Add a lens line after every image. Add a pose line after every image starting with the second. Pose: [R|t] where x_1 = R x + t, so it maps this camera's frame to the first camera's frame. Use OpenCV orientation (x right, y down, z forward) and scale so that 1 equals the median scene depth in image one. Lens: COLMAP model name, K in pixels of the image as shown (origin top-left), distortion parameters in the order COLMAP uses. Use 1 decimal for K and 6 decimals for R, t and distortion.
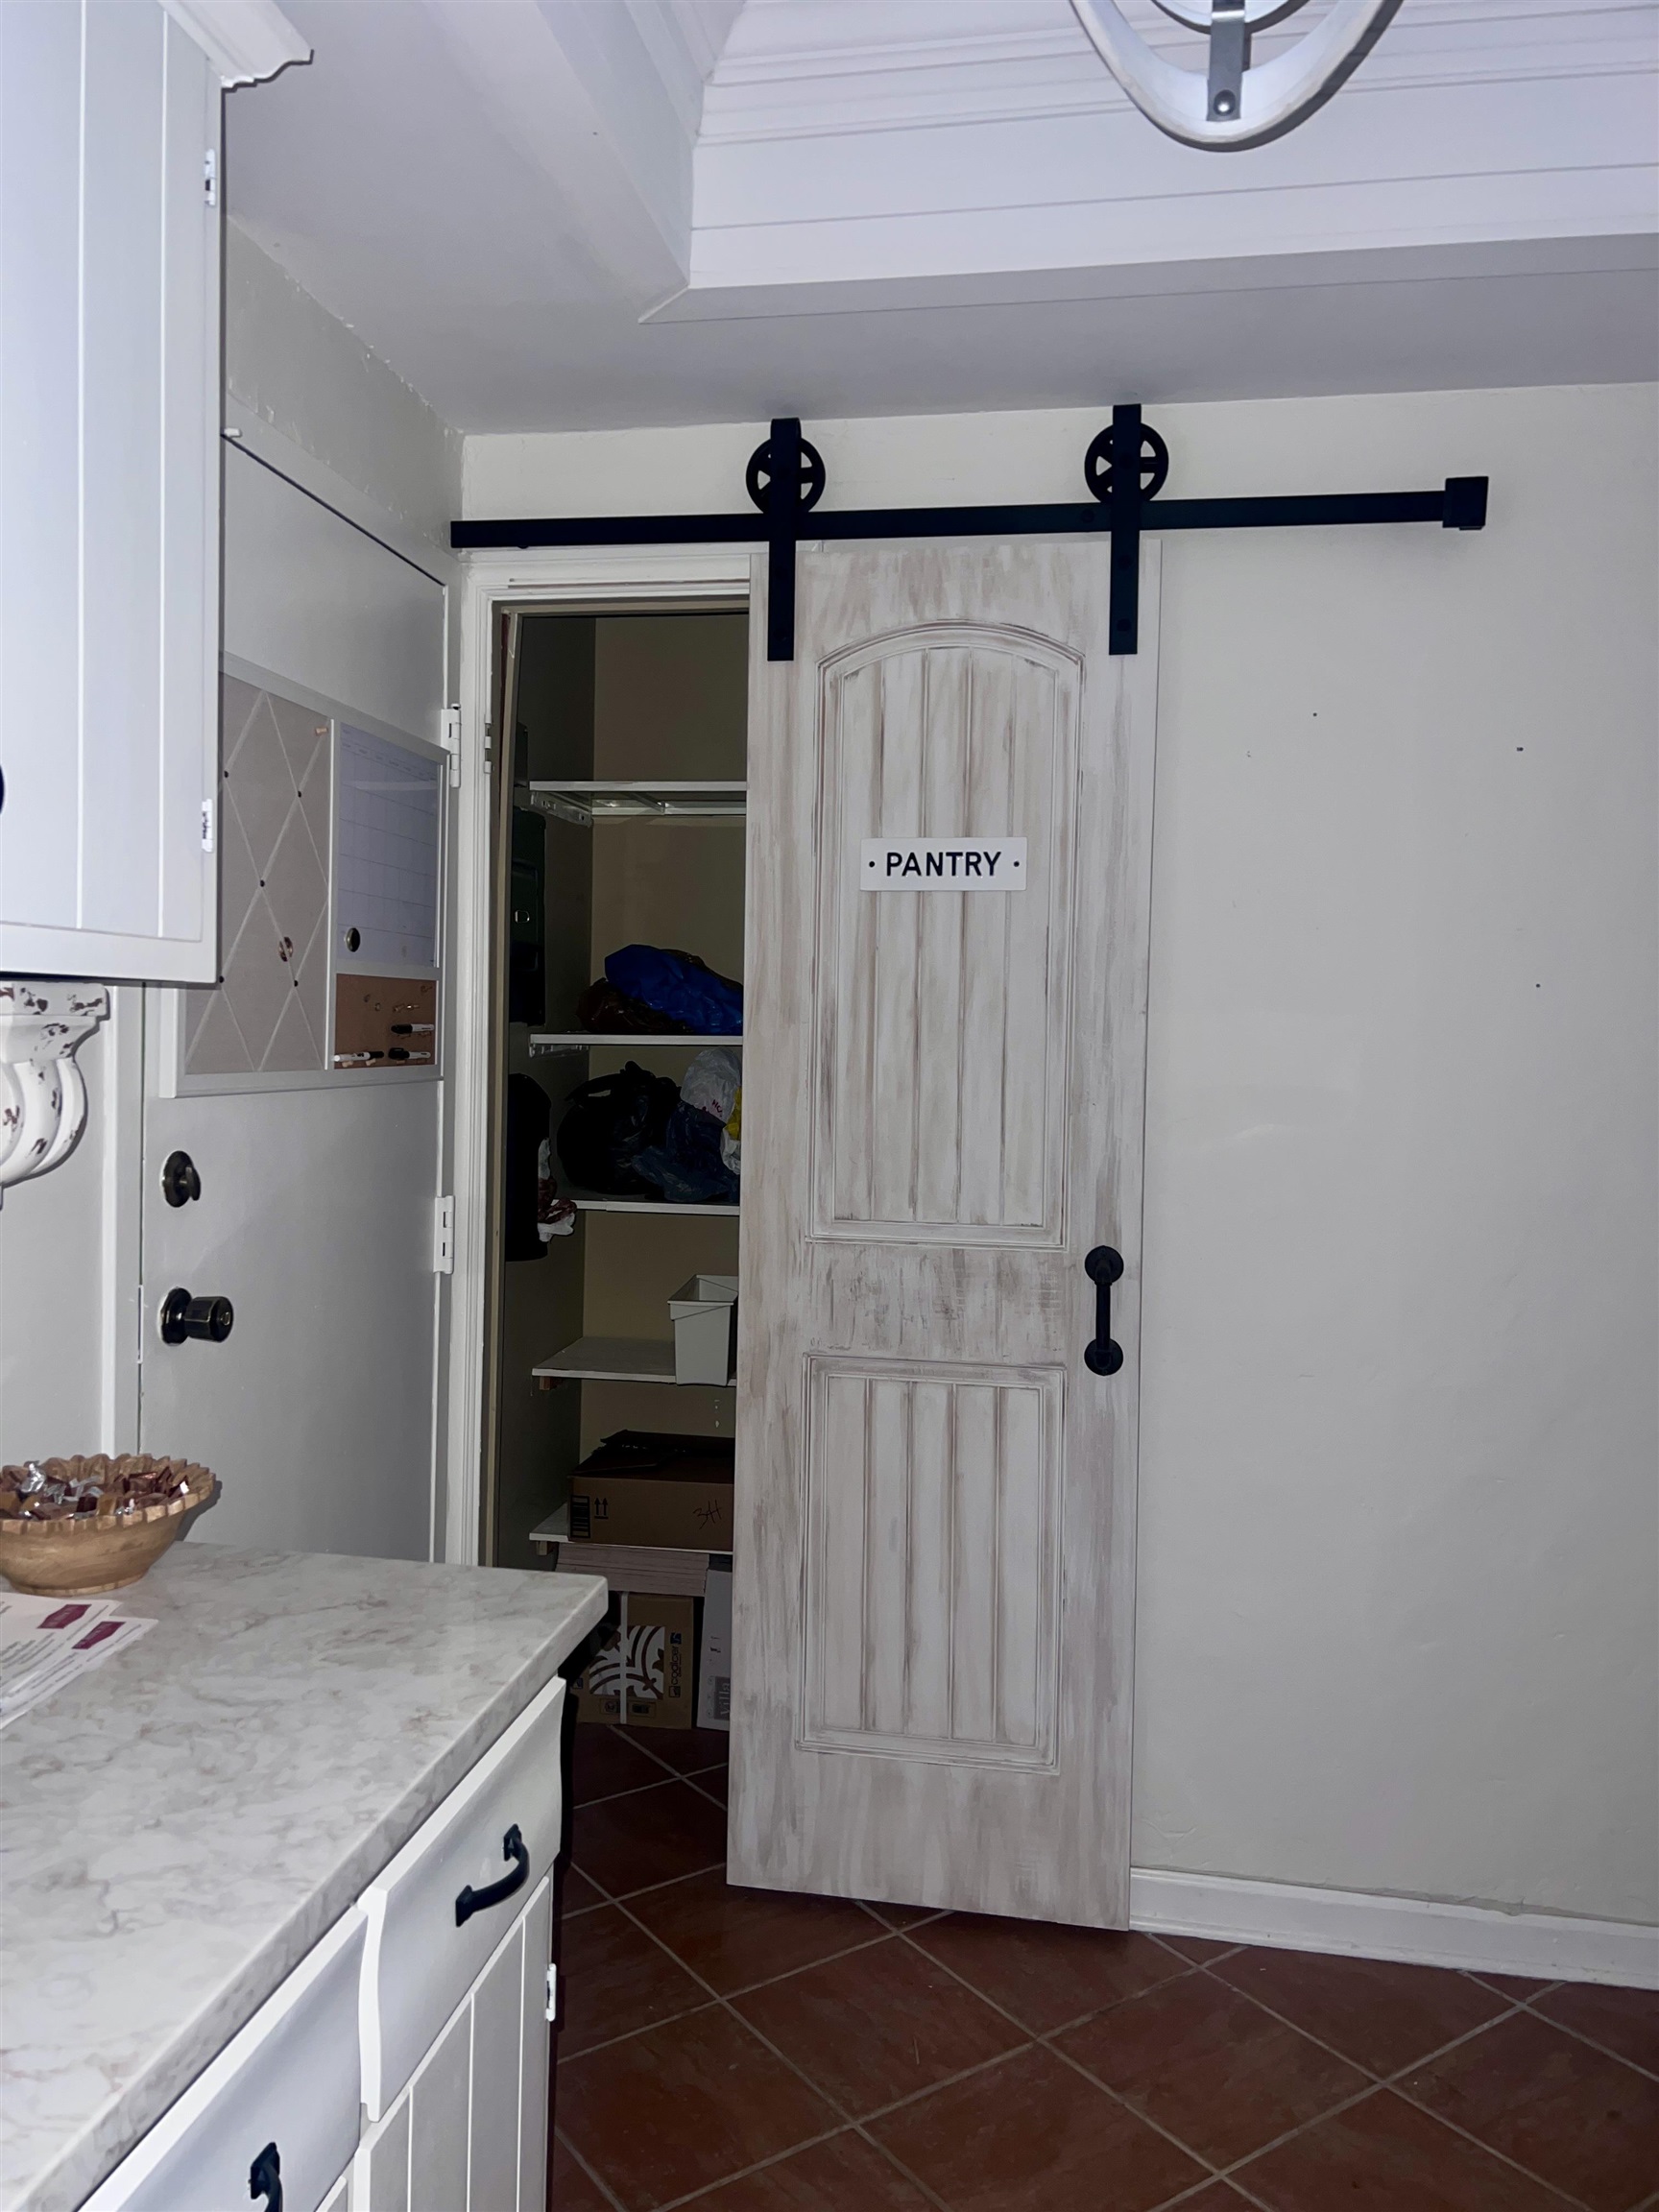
lens RADIAL K [[1665.0, 0, 829.5], [0, 1665.0, 1101.4], [0, 0, 1]] dist [0.052092, -0.063209]
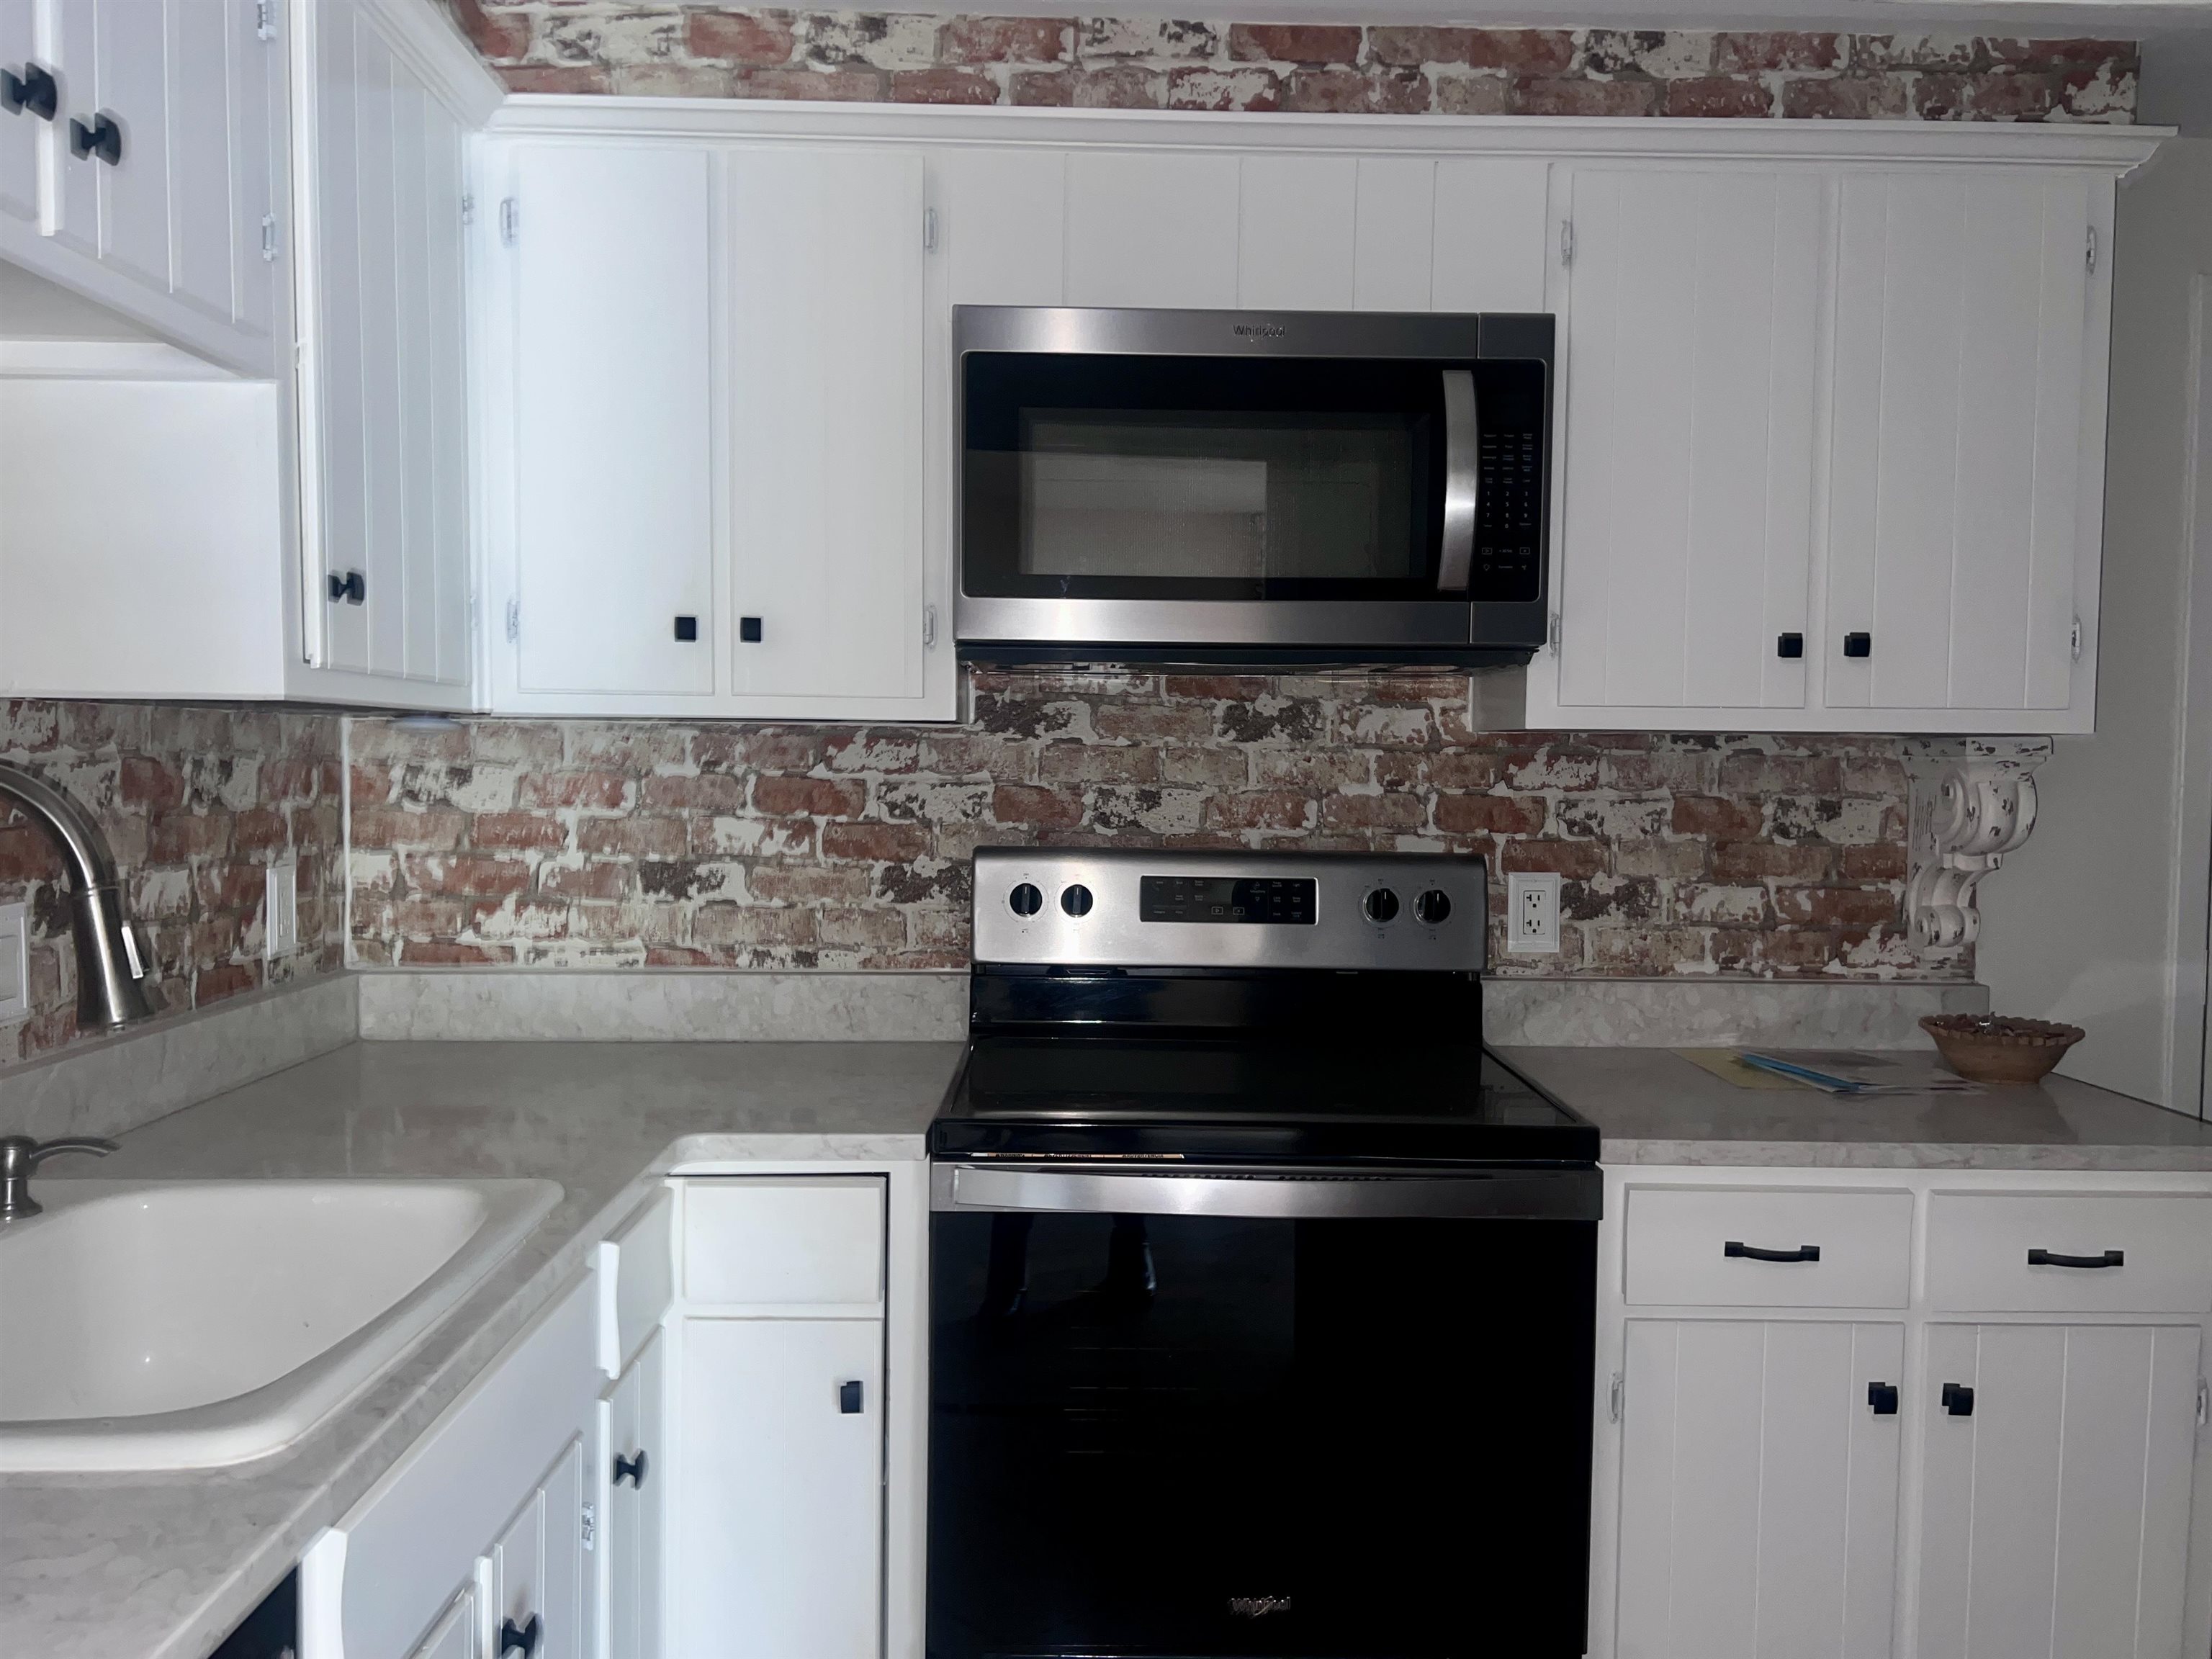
lens RADIAL K [[1665.0, 0, 1121.3], [0, 1665.0, 836.2], [0, 0, 1]] dist [0.052092, -0.063209]
pose [[0.189984, 0.023925, -0.981496, 1.033820], [-0.047003, 0.998778, 0.015248, 0.045297], [0.980661, 0.043236, 0.190877, -0.201946]]
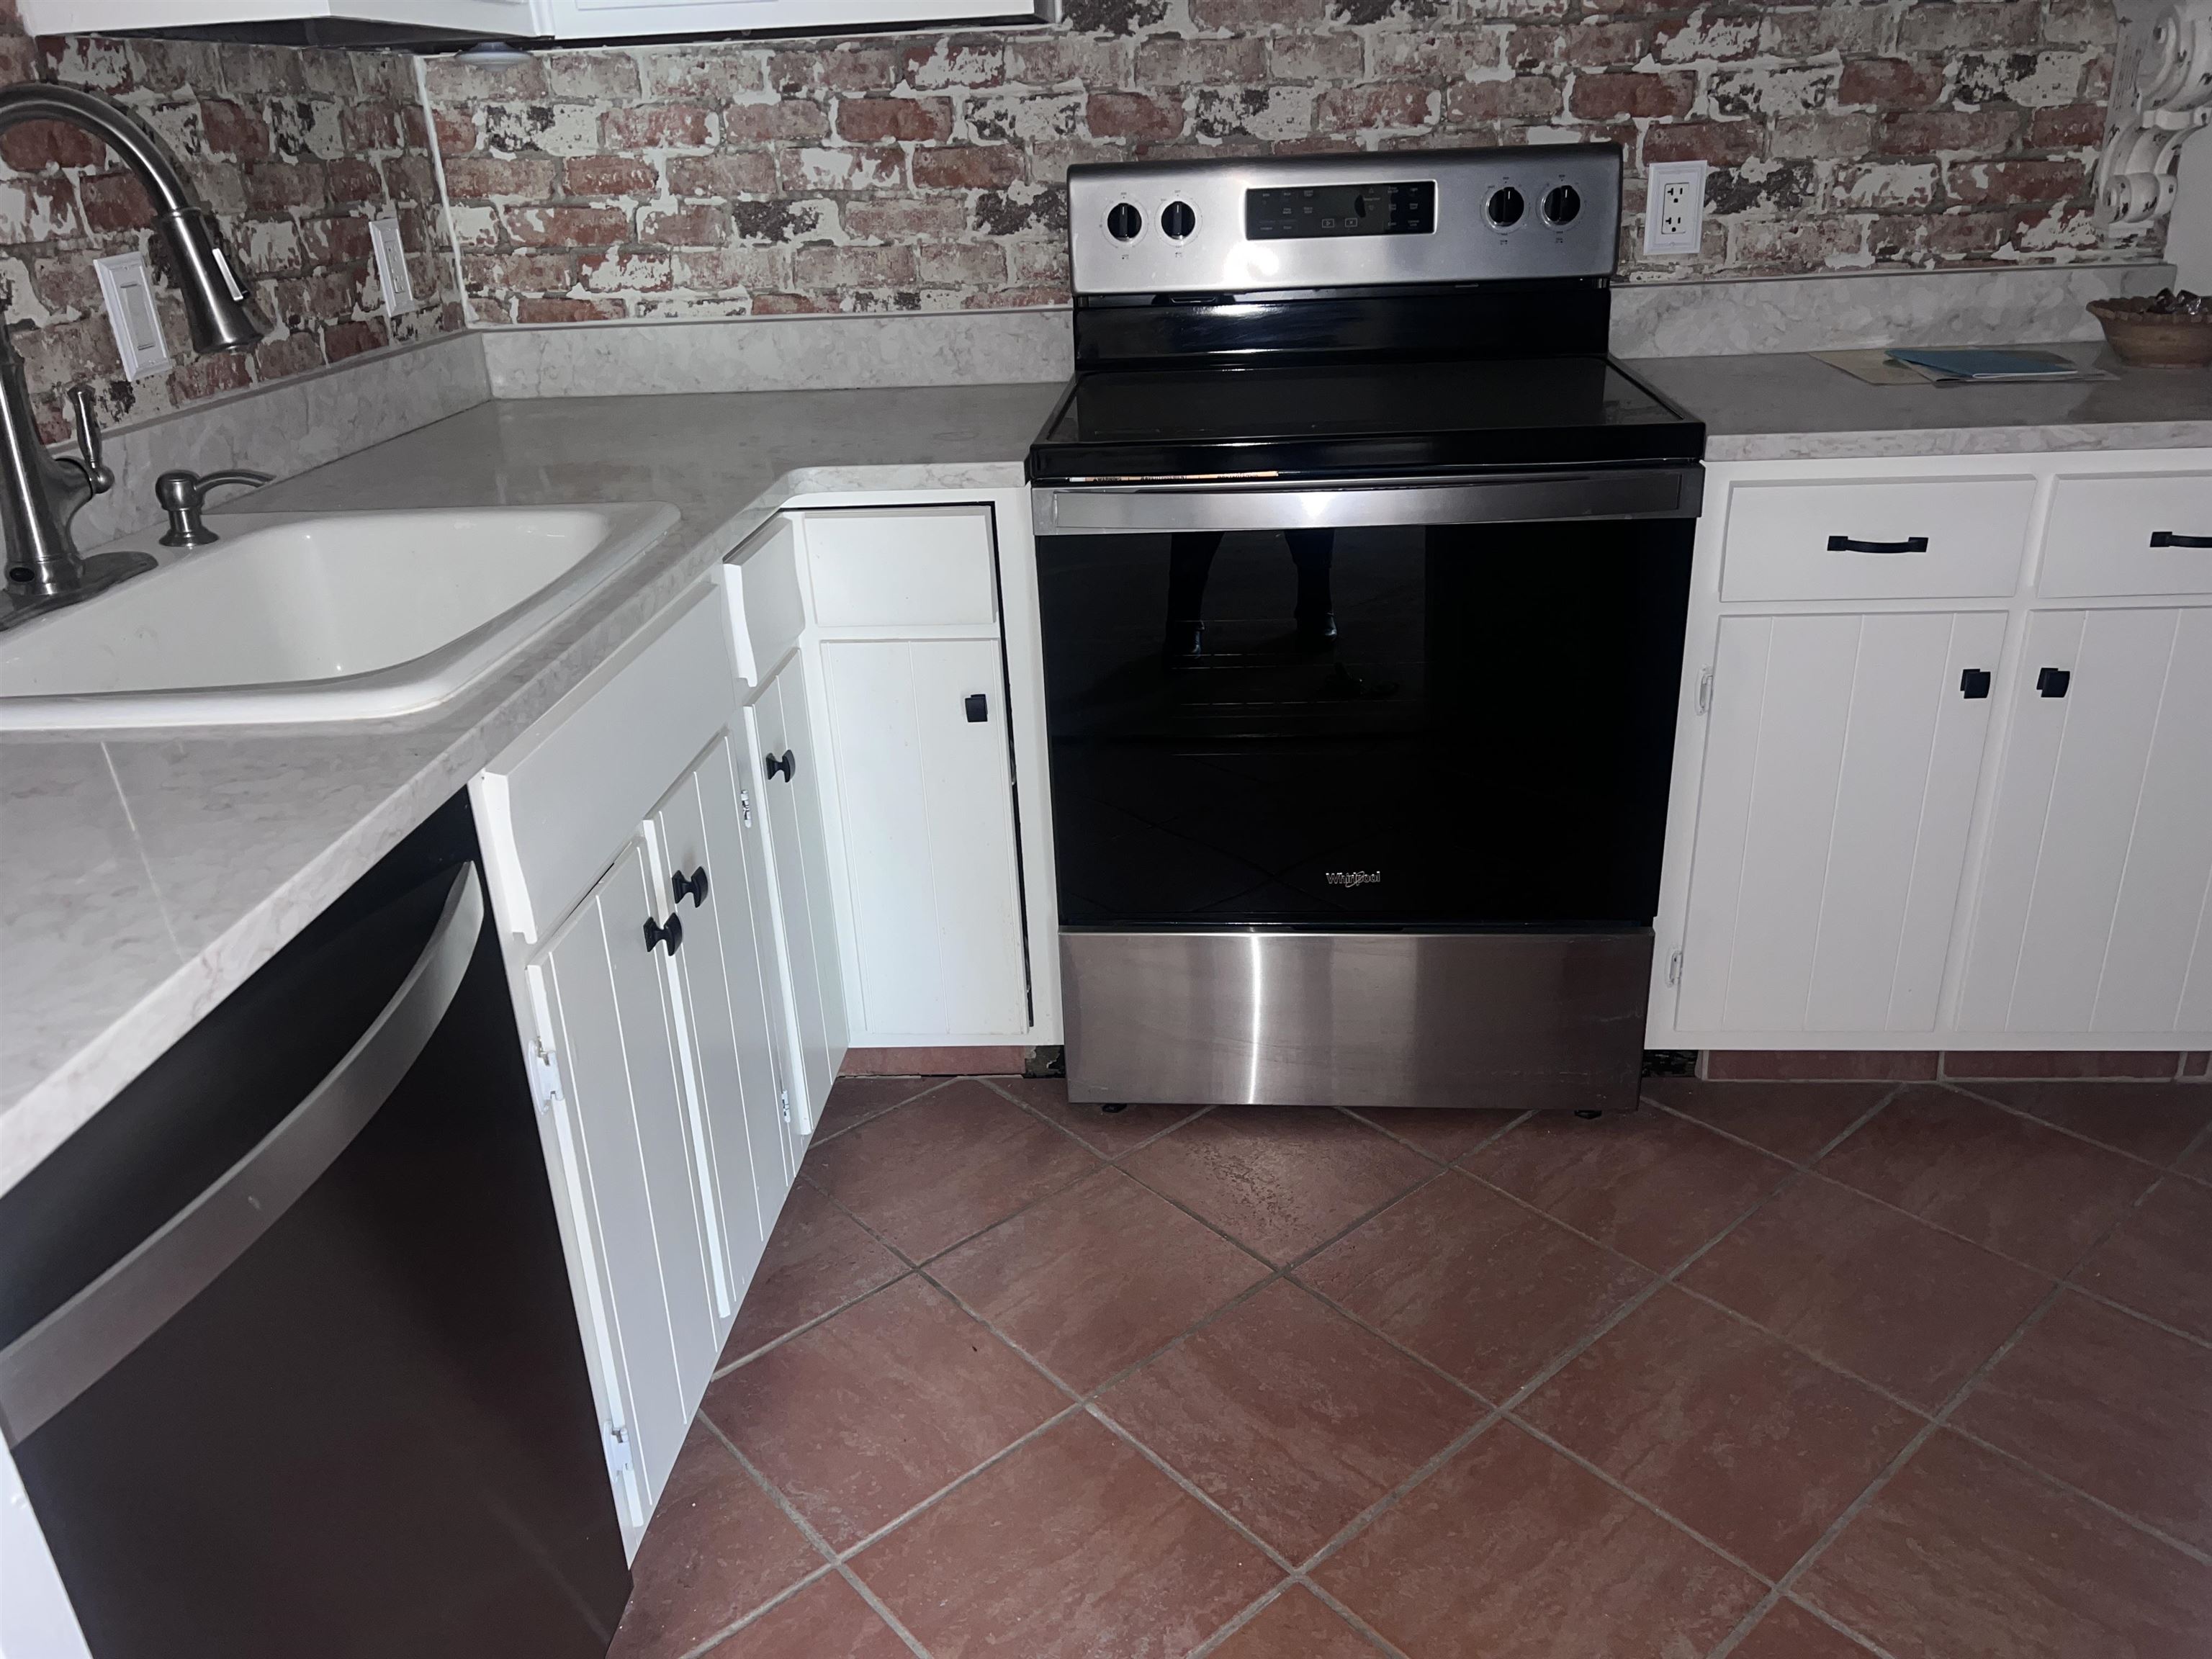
lens RADIAL K [[1665.0, 0, 1115.4], [0, 1665.0, 836.8], [0, 0, 1]] dist [0.052092, -0.063209]
pose [[0.096663, 0.368033, -0.924774, 1.084377], [0.007021, 0.928850, 0.370389, 0.092280], [0.995292, -0.042296, 0.087202, -0.147899]]
